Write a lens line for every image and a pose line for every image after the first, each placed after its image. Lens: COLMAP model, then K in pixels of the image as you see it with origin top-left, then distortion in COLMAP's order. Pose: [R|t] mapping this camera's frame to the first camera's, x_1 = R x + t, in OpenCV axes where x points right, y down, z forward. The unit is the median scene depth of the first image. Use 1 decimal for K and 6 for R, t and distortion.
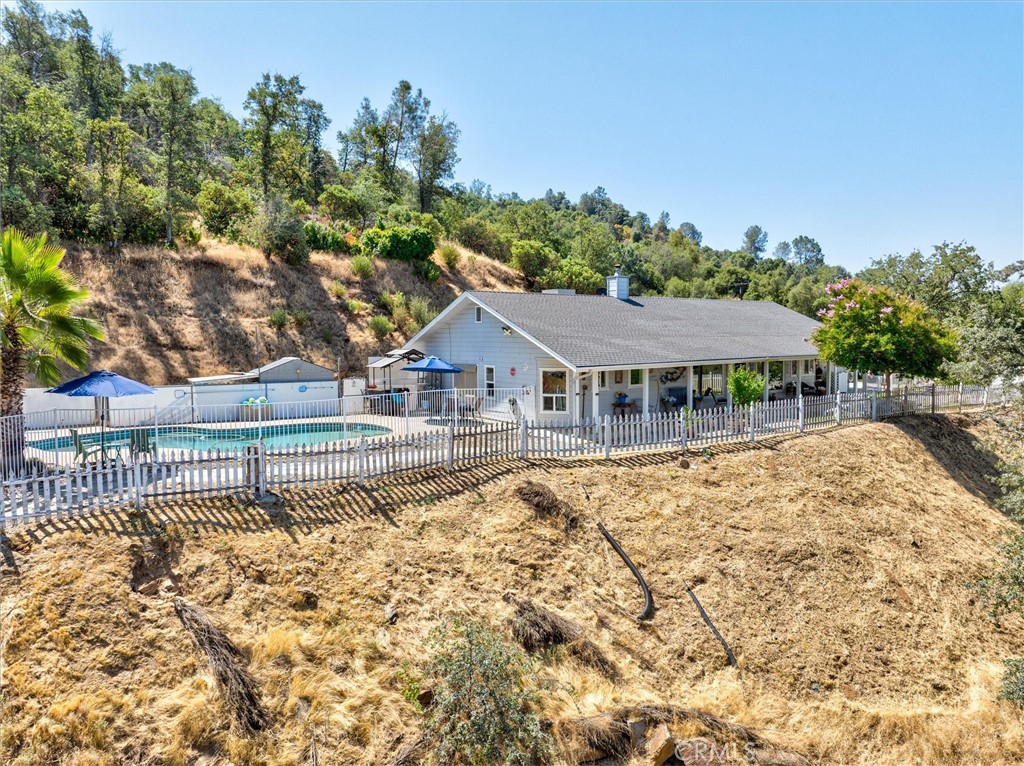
lens RADIAL K [[719.1, 0, 511.3], [0, 719.1, 380.1], [0, 0, 1]] dist [-0.036552, -0.003908]
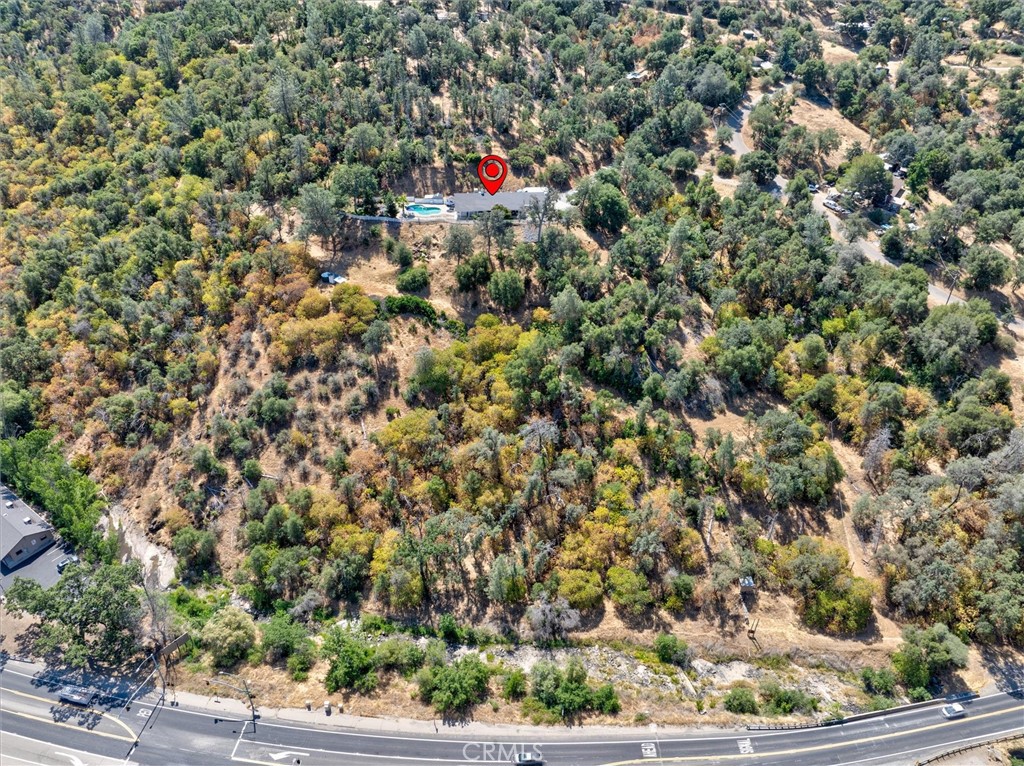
lens RADIAL K [[719.1, 0, 511.0], [0, 719.1, 381.1], [0, 0, 1]] dist [-0.036552, -0.003908]
pose [[0.852284, 0.325401, -0.409544, 4.021107], [-0.052334, 0.832065, 0.552204, -2.575768], [0.520454, -0.449202, 0.726185, -4.862864]]
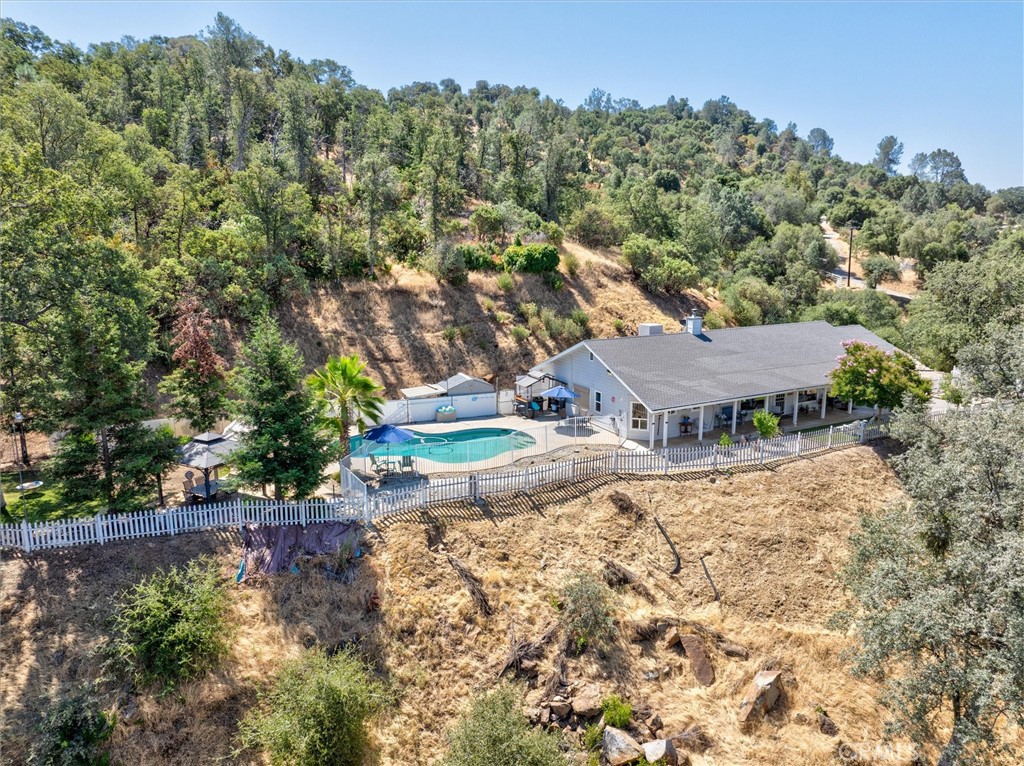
lens RADIAL K [[719.1, 0, 510.9], [0, 719.1, 376.7], [0, 0, 1]] dist [-0.036552, -0.003908]
pose [[0.987274, 0.030921, -0.155996, 0.021889], [-0.010370, 0.991345, 0.130871, -0.234939], [0.158693, -0.127588, 0.979049, -0.474205]]
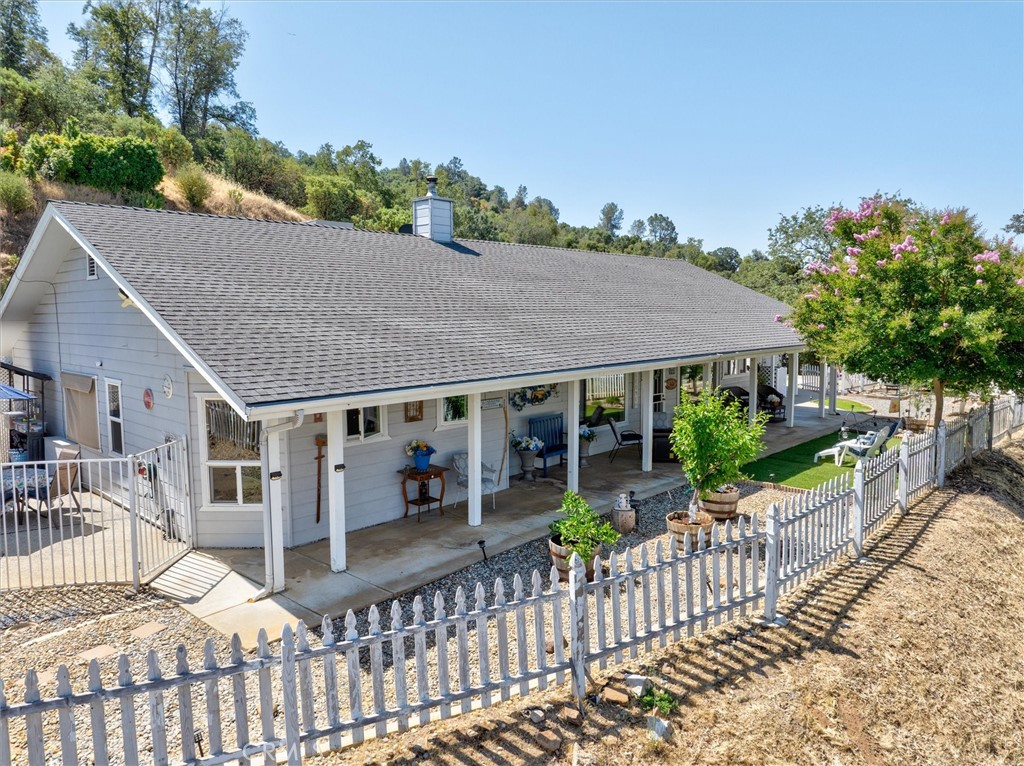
lens RADIAL K [[719.1, 0, 511.5], [0, 719.1, 380.2], [0, 0, 1]] dist [-0.036552, -0.003908]
pose [[0.981220, -0.014557, 0.192340, 0.114653], [0.008508, 0.999444, 0.032239, -0.030515], [-0.192702, -0.029997, 0.980799, 0.524327]]
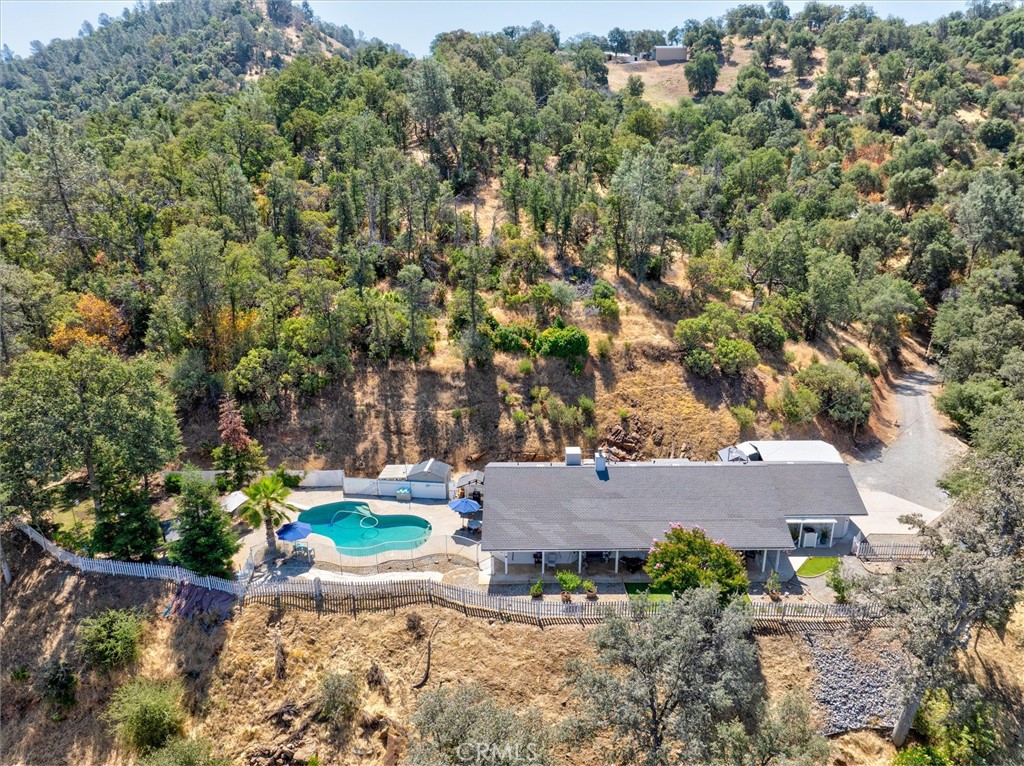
lens RADIAL K [[719.1, 0, 513.8], [0, 719.1, 383.5], [0, 0, 1]] dist [-0.036552, -0.003908]
pose [[0.800056, 0.193536, -0.567850, 0.963646], [-0.032003, 0.958956, 0.281744, -0.820760], [0.599071, -0.207238, 0.773412, -0.324386]]
